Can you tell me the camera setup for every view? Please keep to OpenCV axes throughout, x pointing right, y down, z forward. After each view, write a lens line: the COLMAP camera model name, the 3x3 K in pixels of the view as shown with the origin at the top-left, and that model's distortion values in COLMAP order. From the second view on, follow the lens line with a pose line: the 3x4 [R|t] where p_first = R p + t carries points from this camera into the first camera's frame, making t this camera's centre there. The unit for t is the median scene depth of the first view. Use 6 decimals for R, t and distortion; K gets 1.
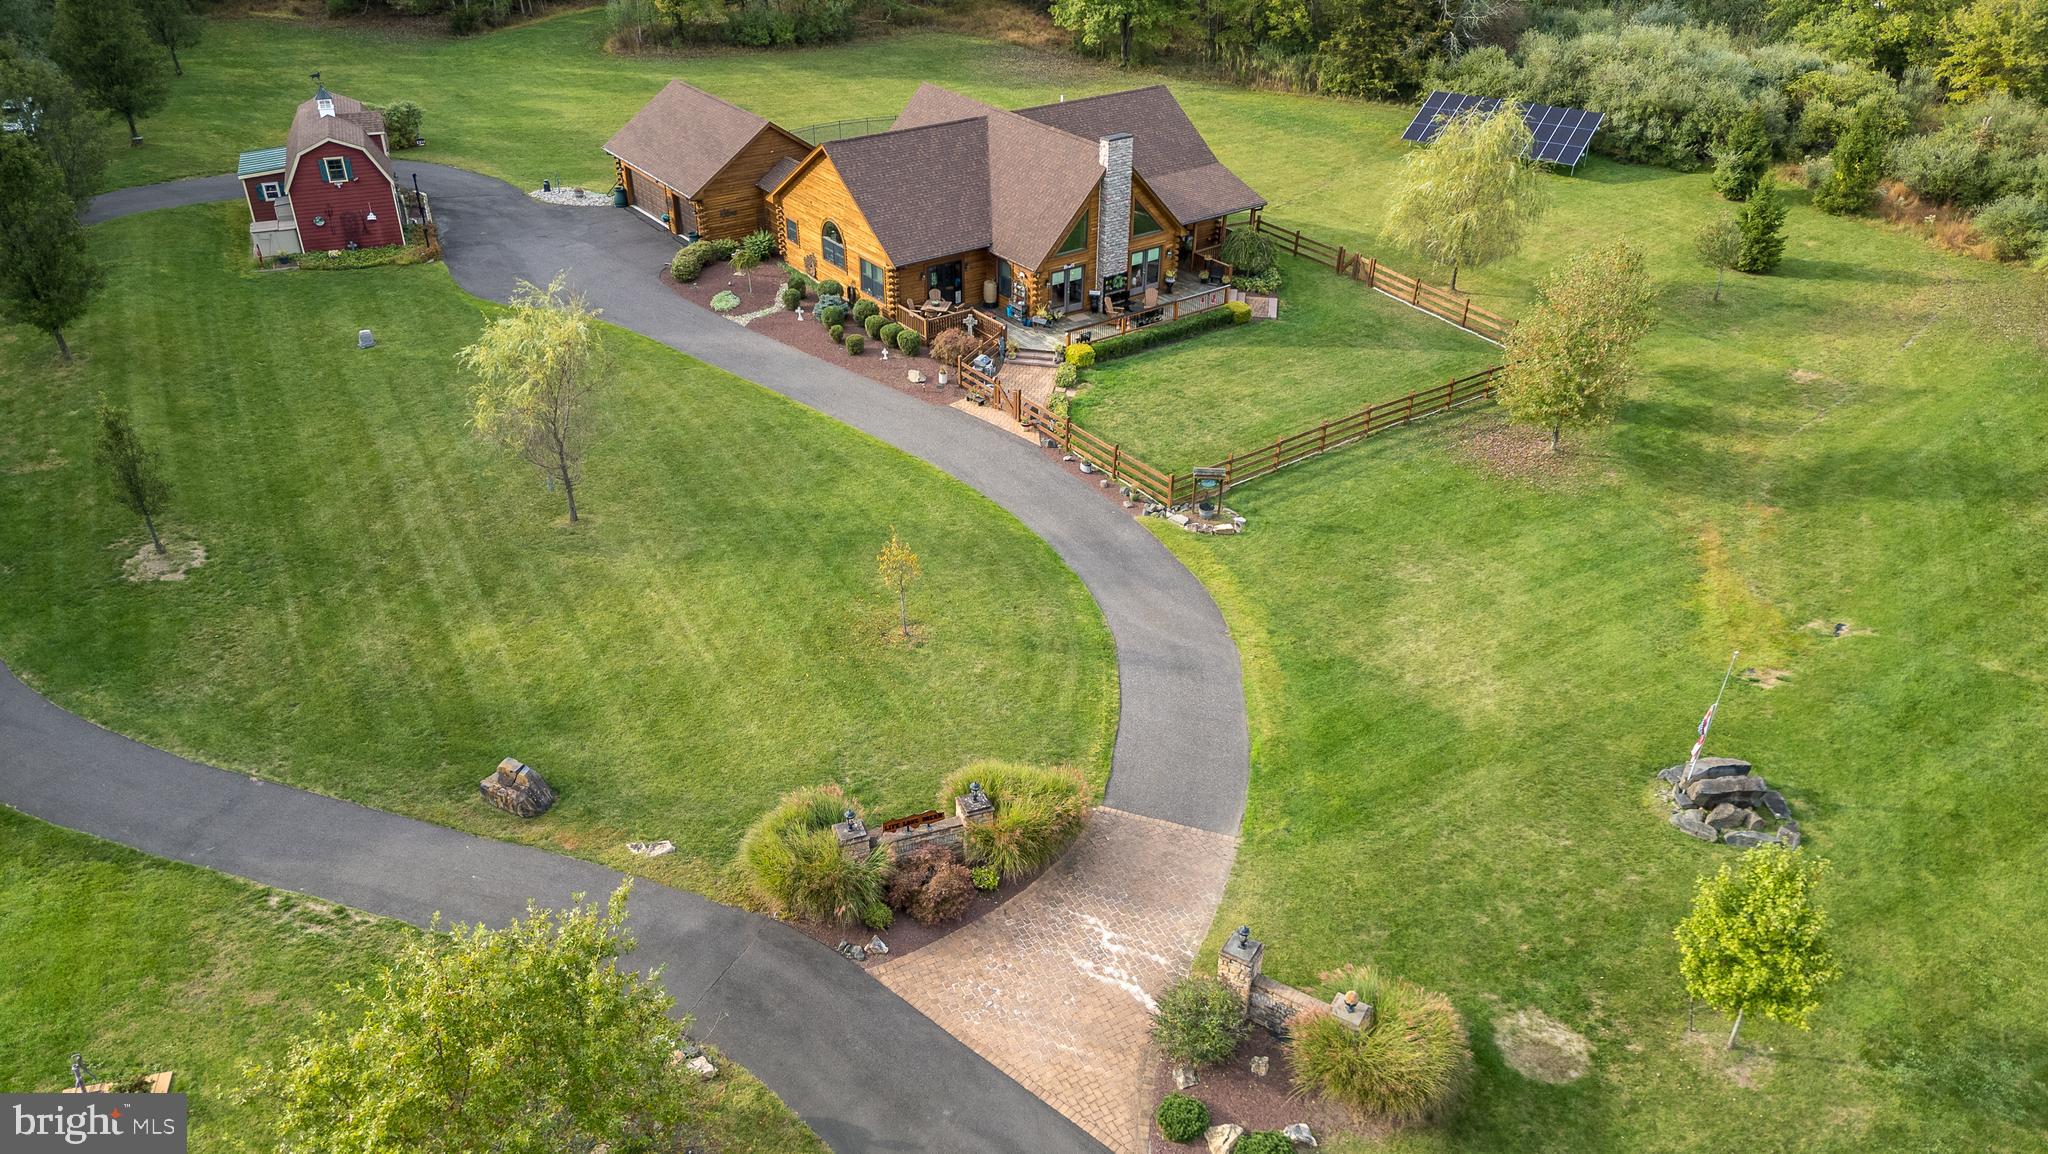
lens RADIAL K [[1457.0, 0, 1018.4], [0, 1457.0, 568.5], [0, 0, 1]] dist [0.086519, -0.086907]
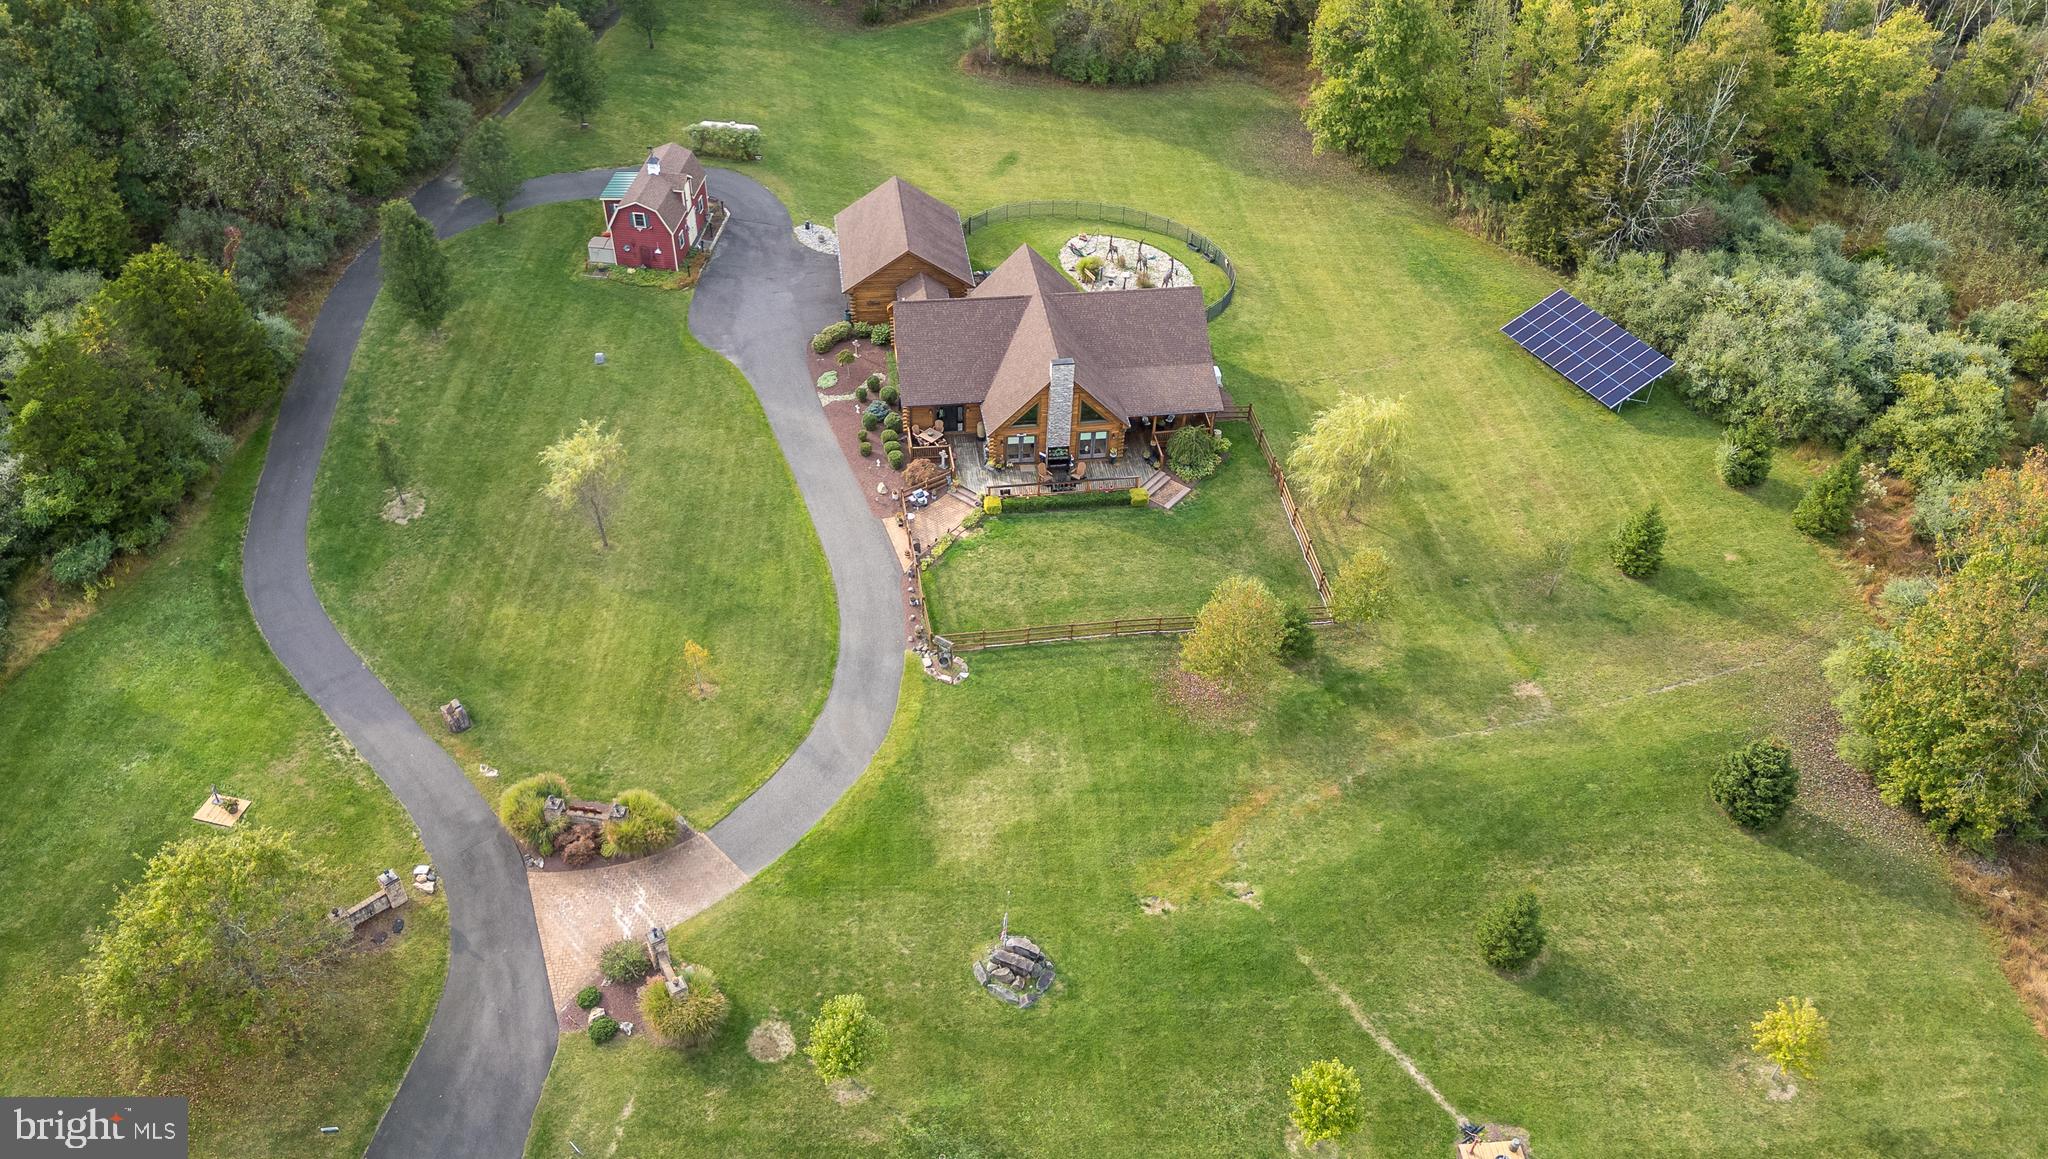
lens RADIAL K [[1530.0, 0, 1021.6], [0, 1530.0, 570.7], [0, 0, 1]] dist [0.117215, -0.163985]
pose [[0.882266, 0.319348, -0.345867, 0.568959], [-0.257988, 0.942559, 0.212192, -0.386606], [0.393763, -0.097980, 0.913975, -0.336500]]
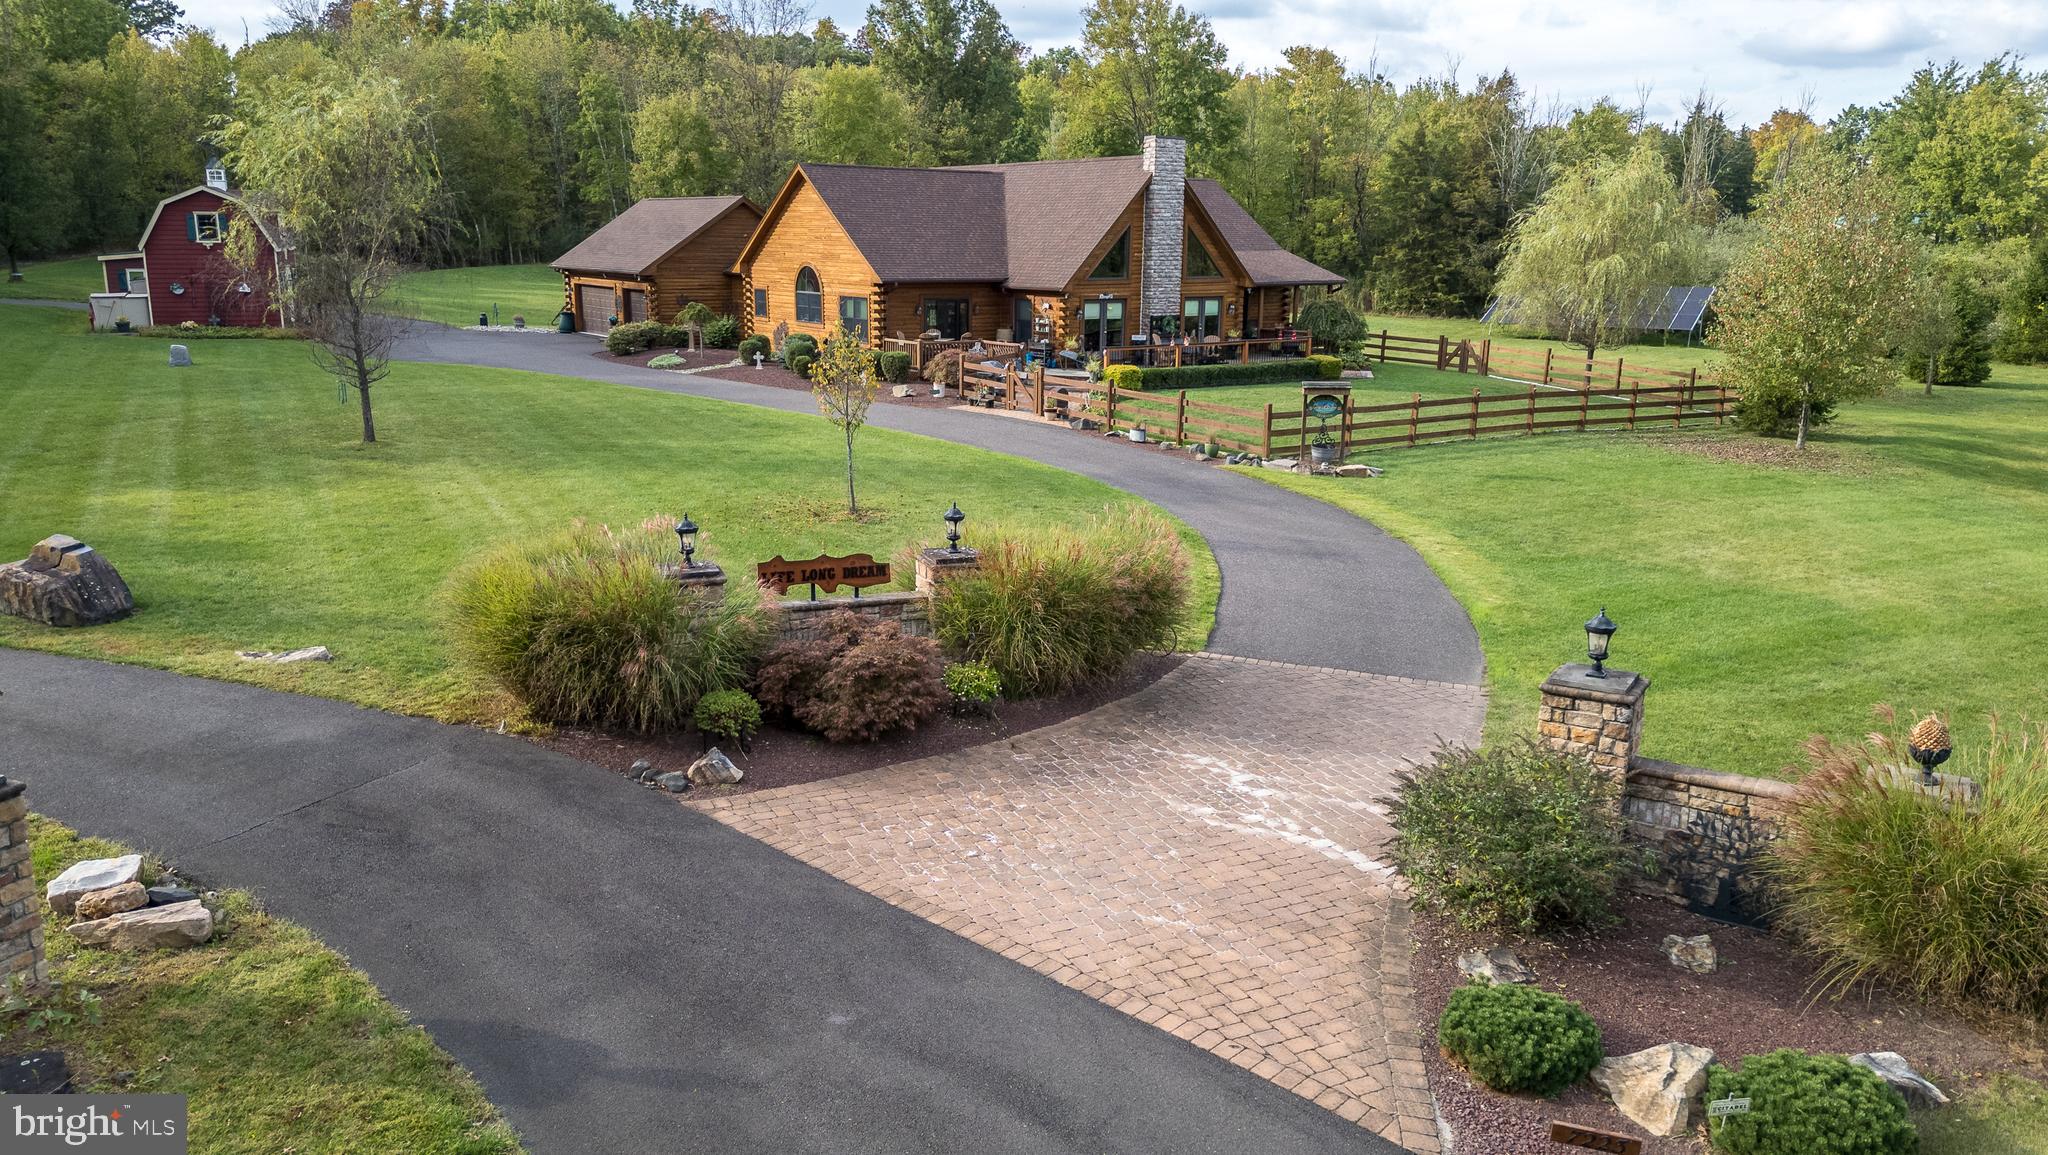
lens RADIAL K [[1473.2, 0, 1017.3], [0, 1473.2, 572.9], [0, 0, 1]] dist [0.089263, -0.099482]
pose [[0.999887, 0.004684, -0.014268, -0.000650], [-0.008878, 0.950662, -0.310100, 0.174580], [0.012112, 0.310192, 0.950597, 0.291200]]
